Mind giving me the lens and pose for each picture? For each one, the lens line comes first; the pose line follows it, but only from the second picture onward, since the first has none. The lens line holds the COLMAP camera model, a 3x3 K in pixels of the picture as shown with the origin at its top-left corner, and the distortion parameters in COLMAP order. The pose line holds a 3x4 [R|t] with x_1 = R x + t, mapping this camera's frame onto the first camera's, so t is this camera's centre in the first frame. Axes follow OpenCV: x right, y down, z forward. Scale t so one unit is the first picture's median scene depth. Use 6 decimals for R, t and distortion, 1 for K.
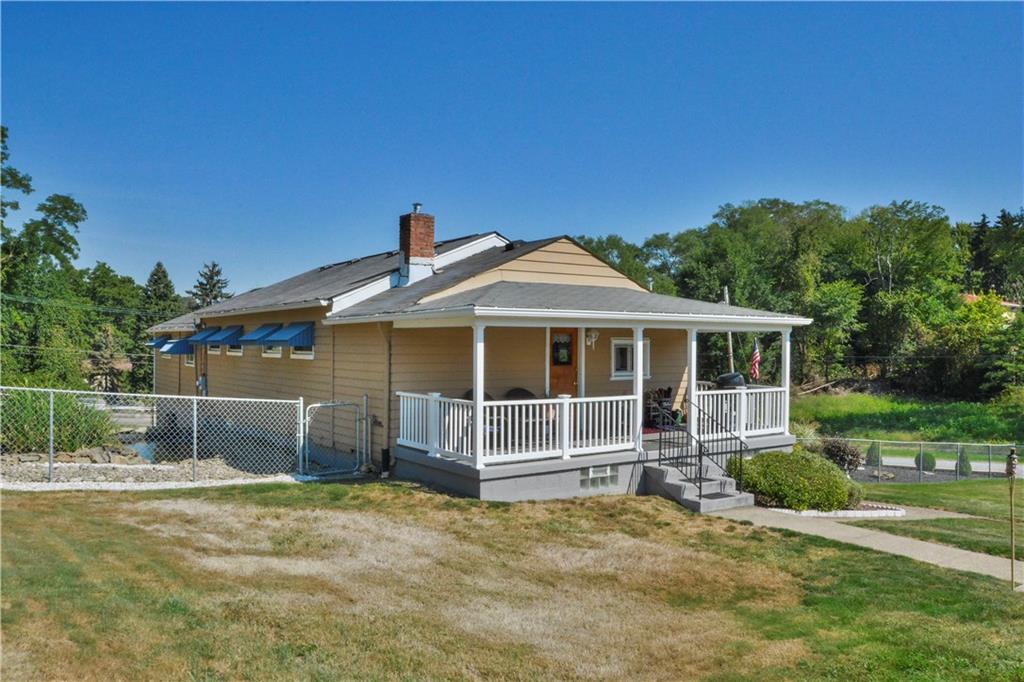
lens RADIAL K [[788.6, 0, 512.0], [0, 788.6, 341.0], [0, 0, 1]] dist [0.000009, 0.000484]
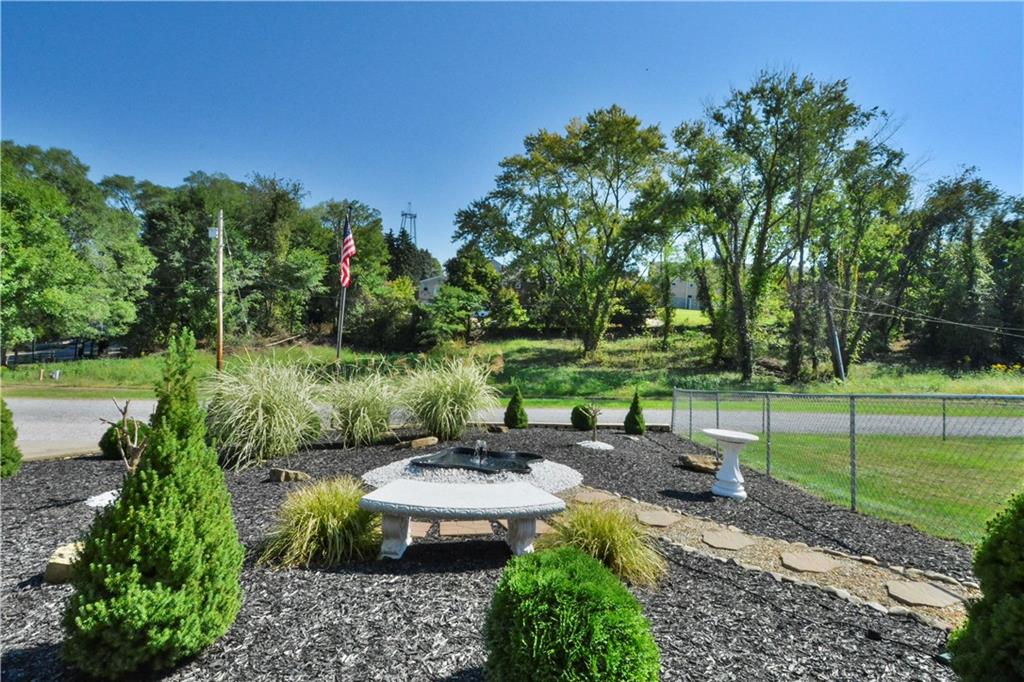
lens RADIAL K [[527.5, 0, 511.2], [0, 527.5, 312.2], [0, 0, 1]] dist [-0.001205, -0.000569]
pose [[0.663772, 0.074413, 0.744224, 0.044276], [-0.064687, 0.997022, -0.041995, 0.030260], [-0.745132, -0.020267, 0.666609, 0.265586]]
